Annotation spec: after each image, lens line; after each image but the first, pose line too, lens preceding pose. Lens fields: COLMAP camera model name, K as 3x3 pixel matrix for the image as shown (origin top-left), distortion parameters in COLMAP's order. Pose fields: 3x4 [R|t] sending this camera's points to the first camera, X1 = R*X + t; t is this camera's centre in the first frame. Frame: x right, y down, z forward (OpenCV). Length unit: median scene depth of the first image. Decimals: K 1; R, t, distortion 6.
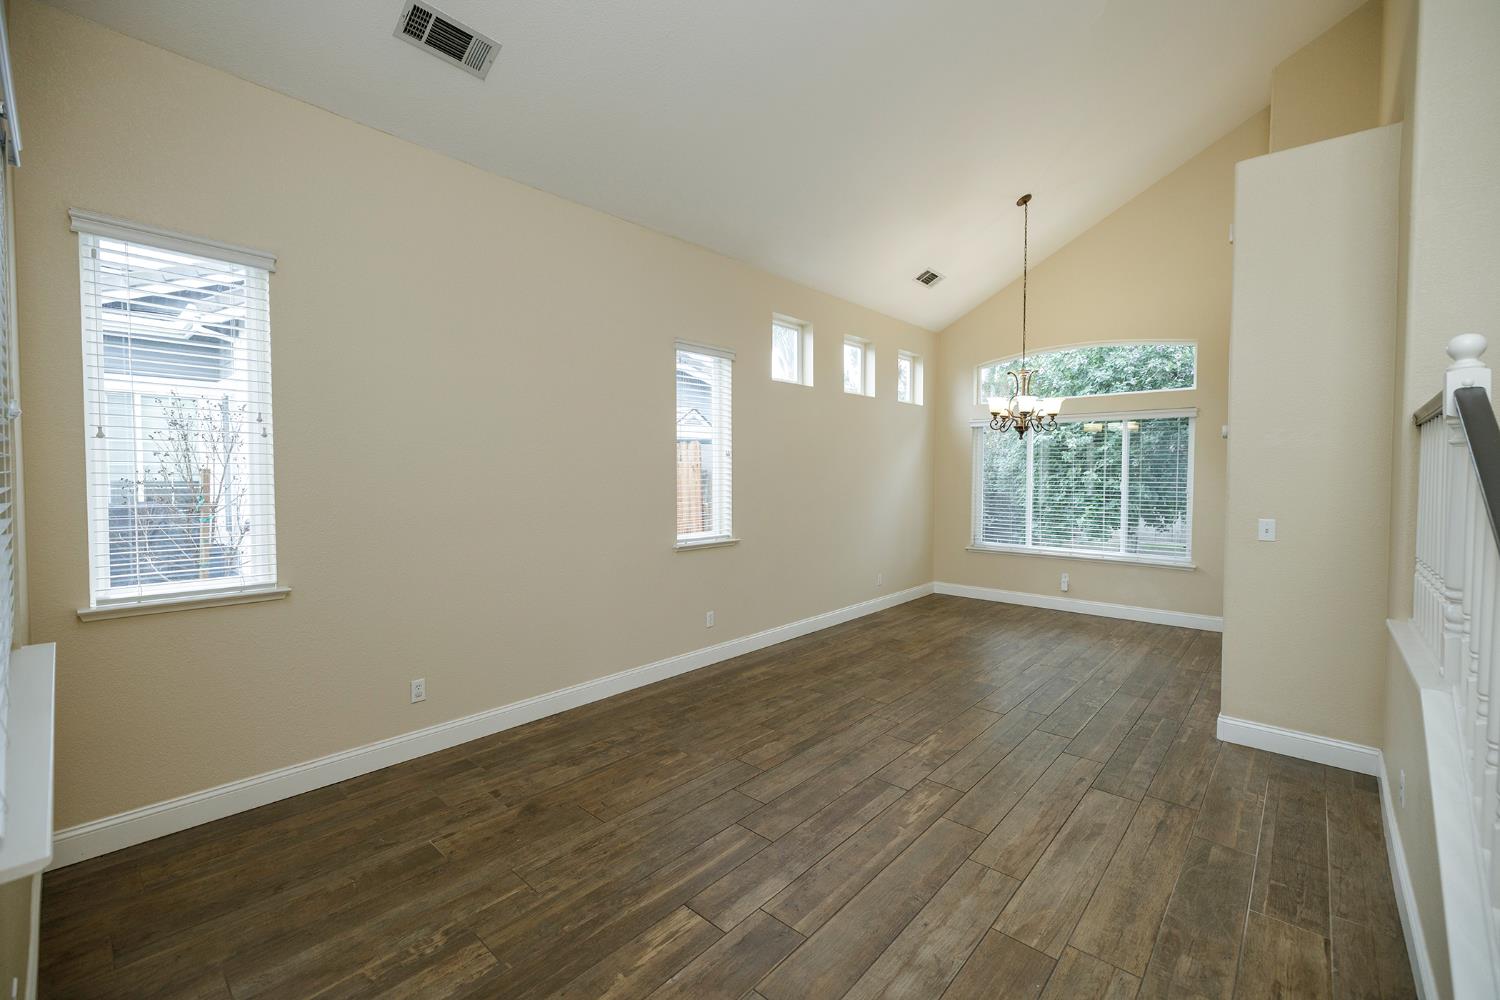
lens RADIAL K [[626.8, 0, 742.7], [0, 626.8, 496.2], [0, 0, 1]] dist [0.000480, -0.000262]
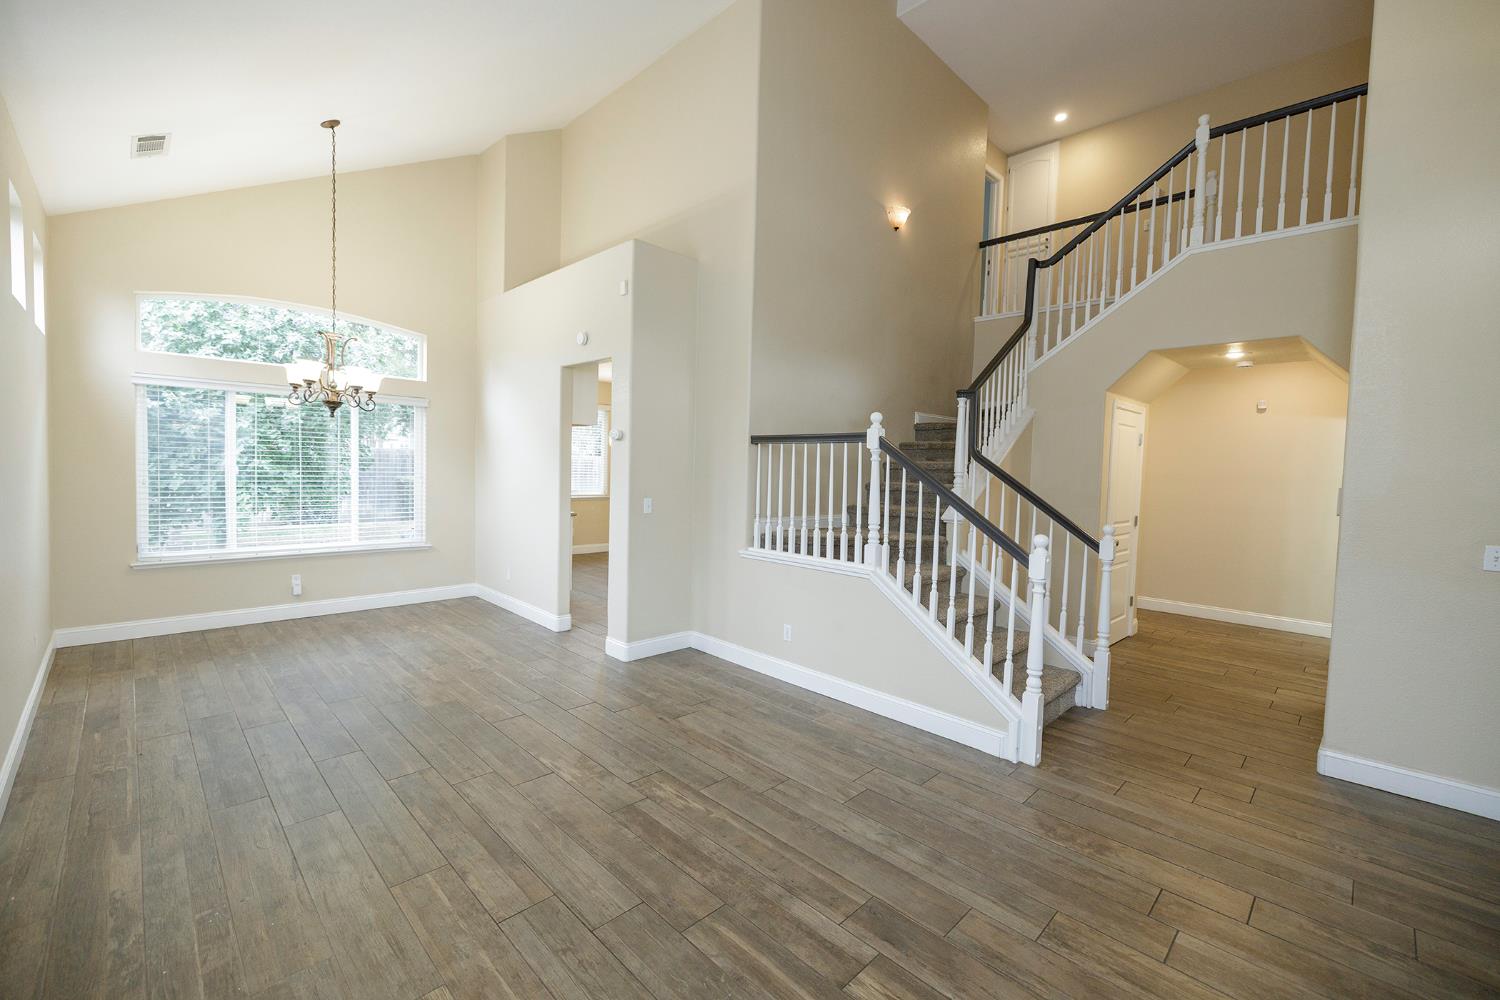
lens RADIAL K [[626.8, 0, 744.6], [0, 626.8, 493.0], [0, 0, 1]] dist [0.000480, -0.000262]
pose [[0.054957, -0.045765, 0.997439, -0.622000], [0.011034, 0.998916, 0.045225, -0.039710], [-0.998428, 0.008520, 0.055402, 0.732640]]
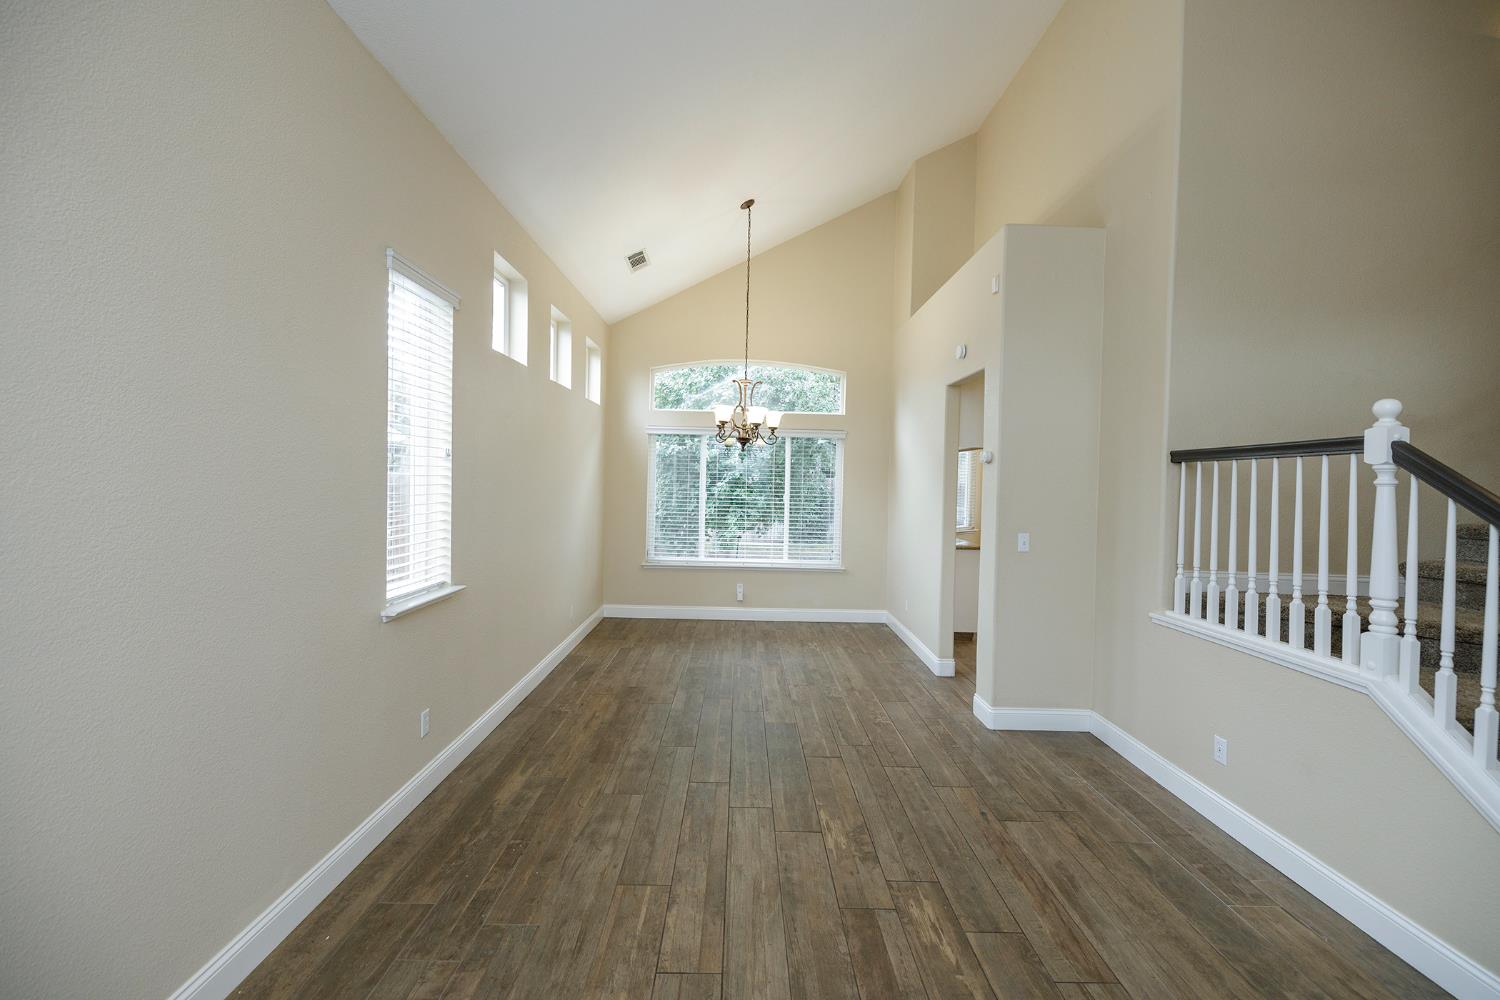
lens RADIAL K [[626.8, 0, 745.1], [0, 626.8, 494.0], [0, 0, 1]] dist [0.000480, -0.000262]
pose [[0.734796, 0.001042, 0.678287, -0.364230], [0.004764, 0.999966, -0.006697, -0.033149], [-0.678271, 0.008152, 0.734767, 0.514334]]
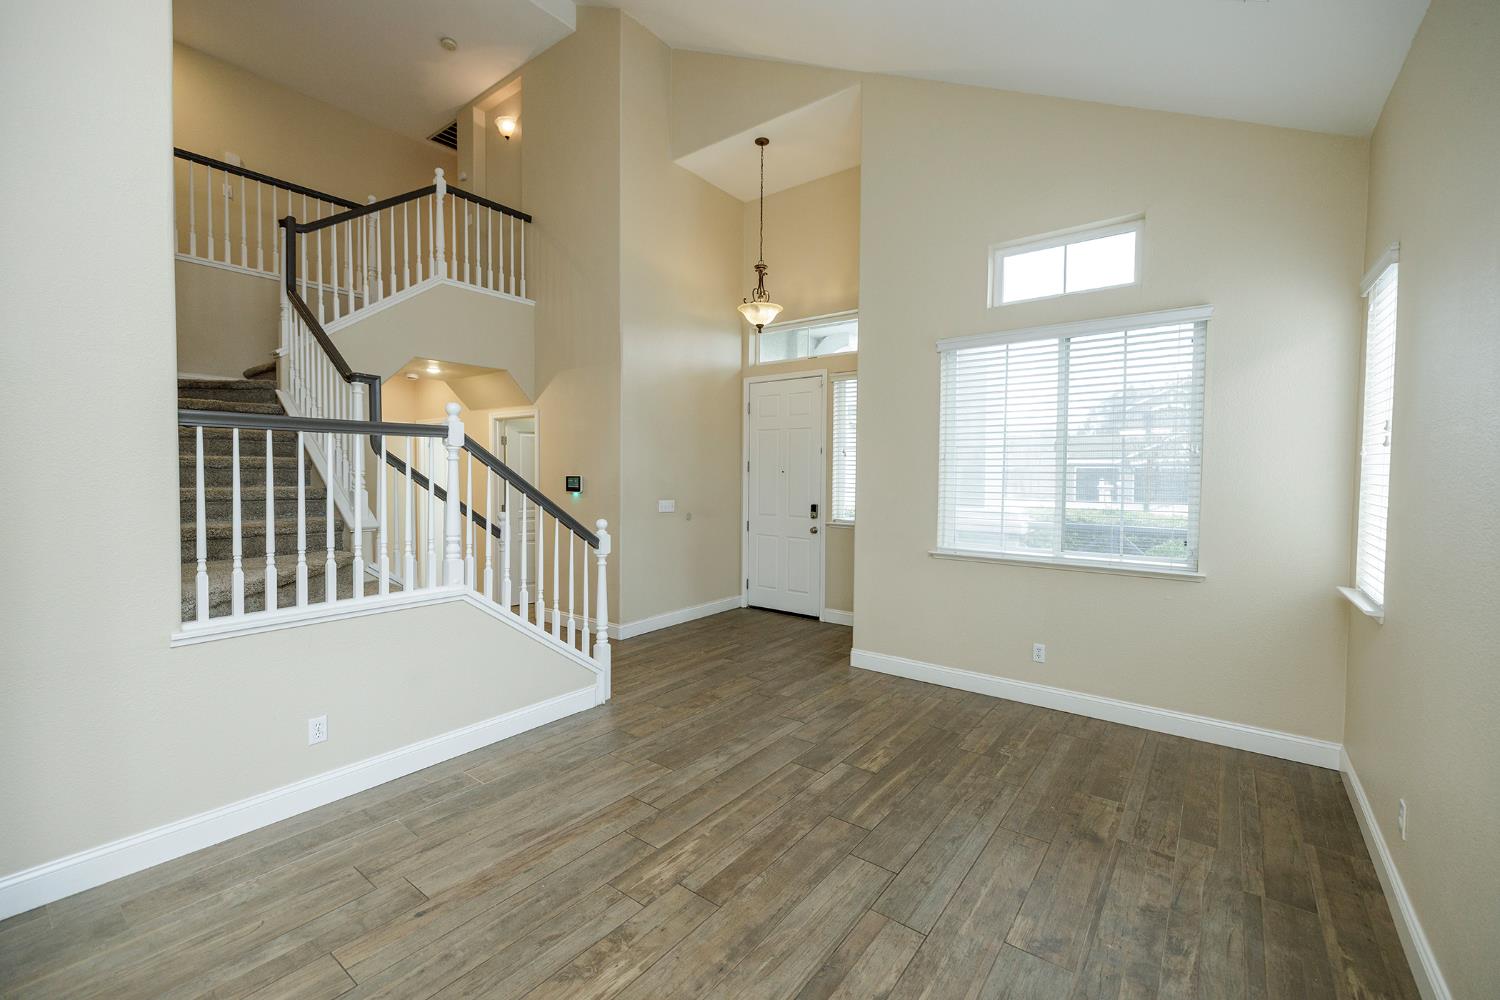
lens RADIAL K [[626.8, 0, 743.6], [0, 626.8, 493.9], [0, 0, 1]] dist [0.000480, -0.000262]
pose [[-0.996600, -0.006584, -0.082133, 0.231825], [-0.012352, 0.997476, 0.069918, -0.067356], [0.081465, 0.070694, -0.994166, 1.621063]]
